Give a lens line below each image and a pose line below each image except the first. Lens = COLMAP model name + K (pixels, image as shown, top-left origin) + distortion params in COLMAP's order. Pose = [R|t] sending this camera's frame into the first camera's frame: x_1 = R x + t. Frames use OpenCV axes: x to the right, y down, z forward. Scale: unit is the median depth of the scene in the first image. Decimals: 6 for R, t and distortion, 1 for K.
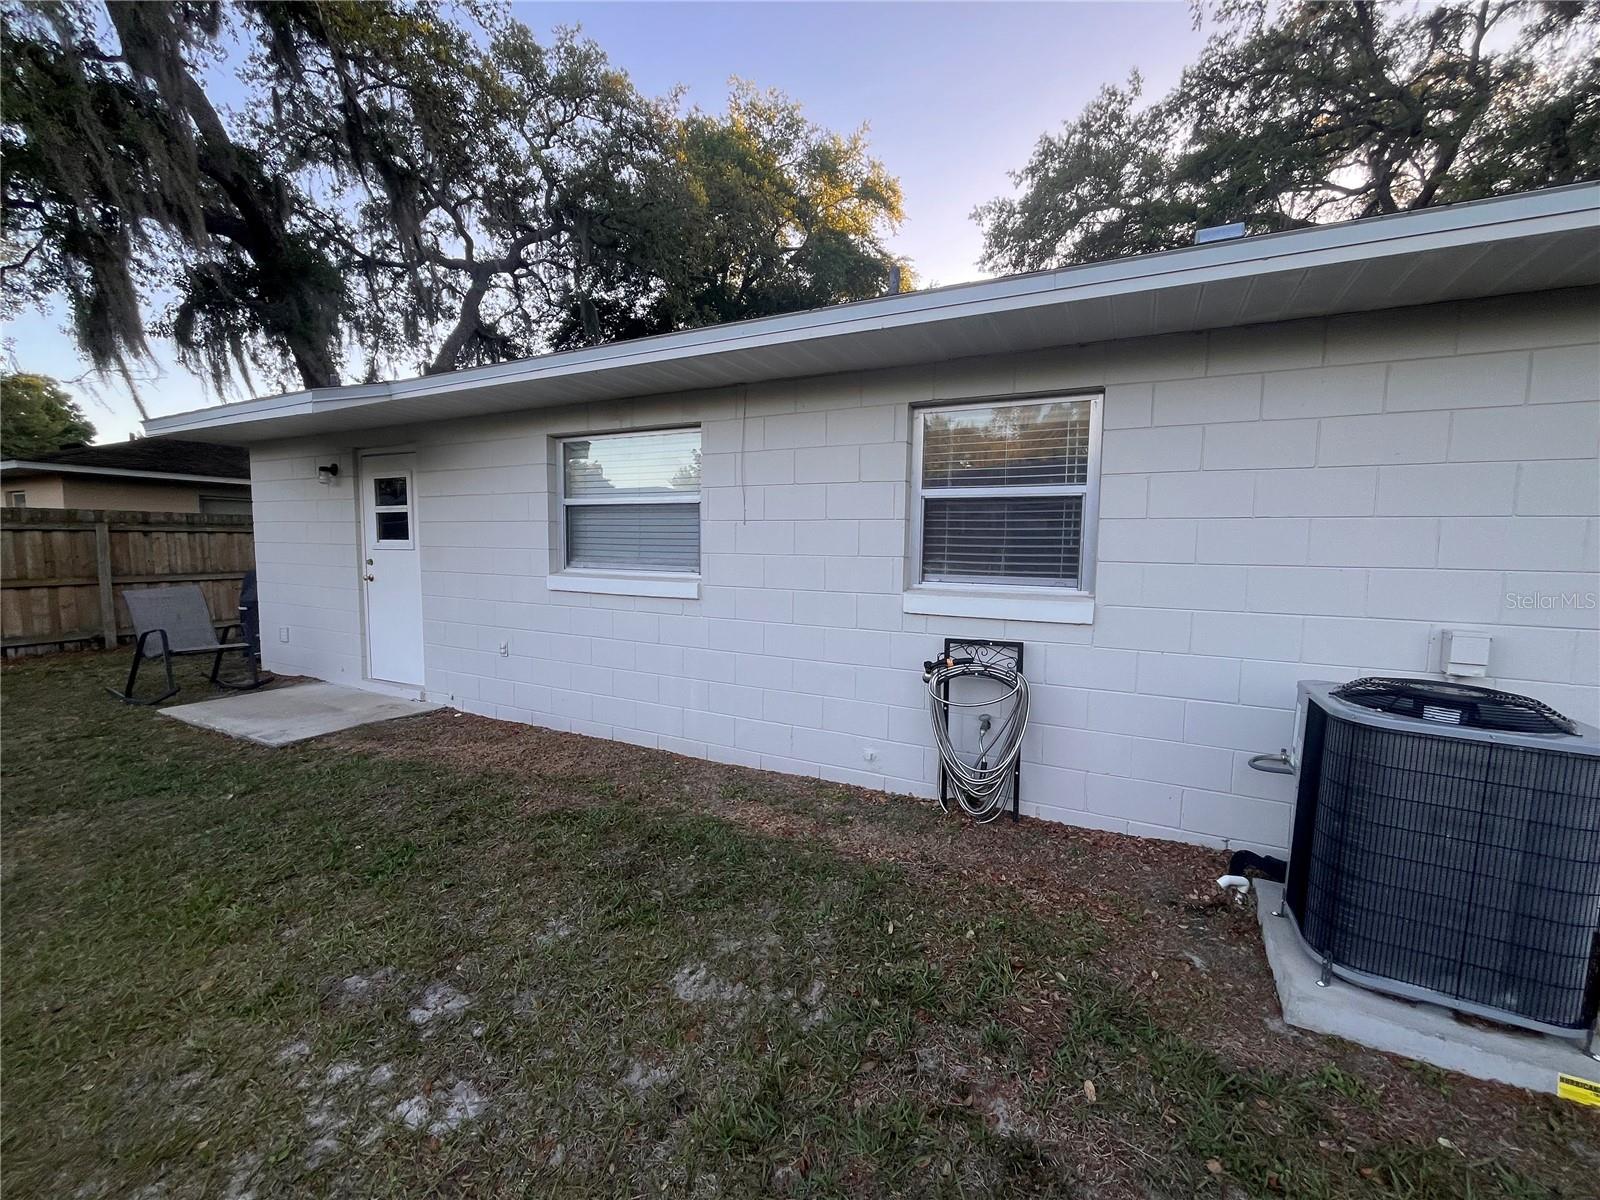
lens RADIAL K [[648.9, 0, 796.6], [0, 648.9, 604.4], [0, 0, 1]] dist [-0.006453, 0.000016]
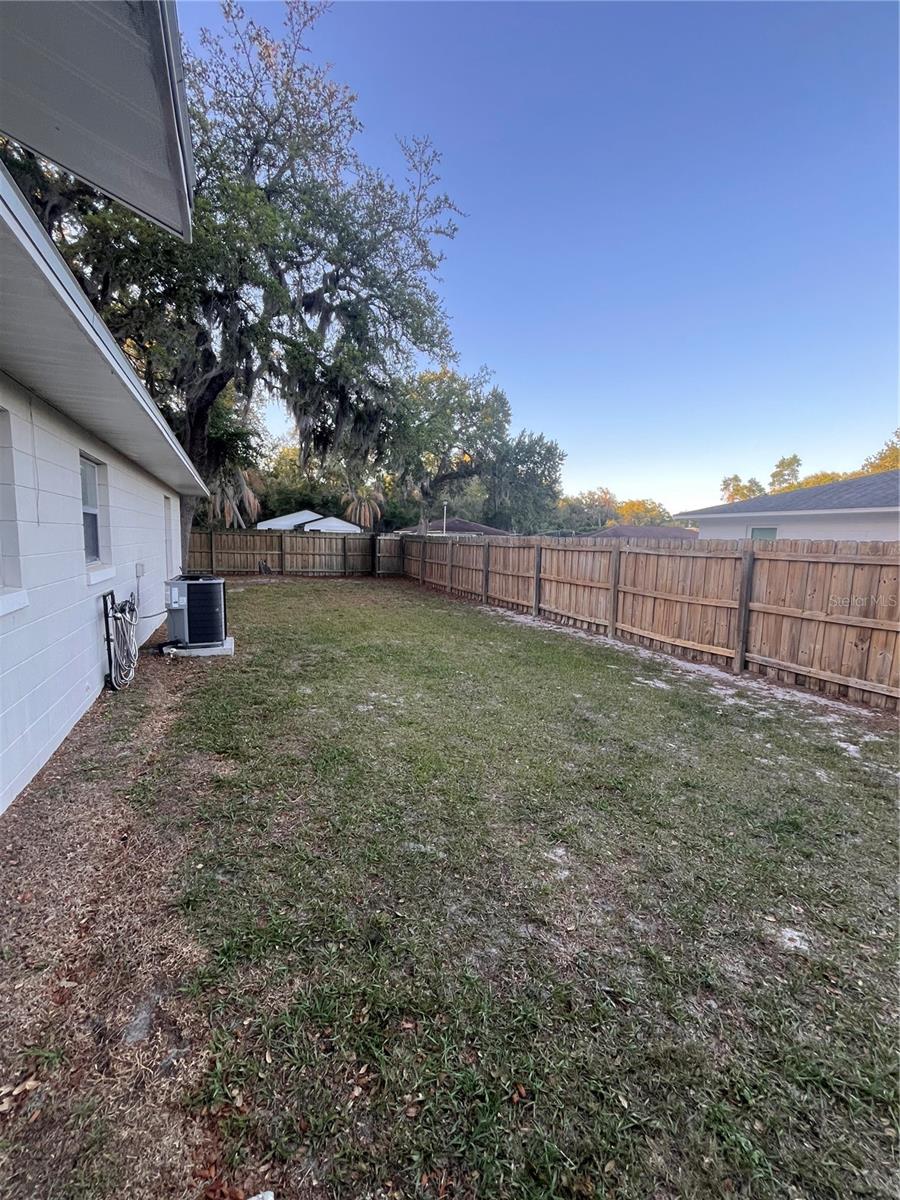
lens RADIAL K [[486.7, 0, 450.8], [0, 486.7, 595.6], [0, 0, 1]] dist [-0.006453, 0.000016]
pose [[-0.775640, -0.104888, 0.622400, -1.496282], [0.034454, 0.977589, 0.207683, -0.218913], [-0.630235, 0.182532, -0.754643, 1.597610]]
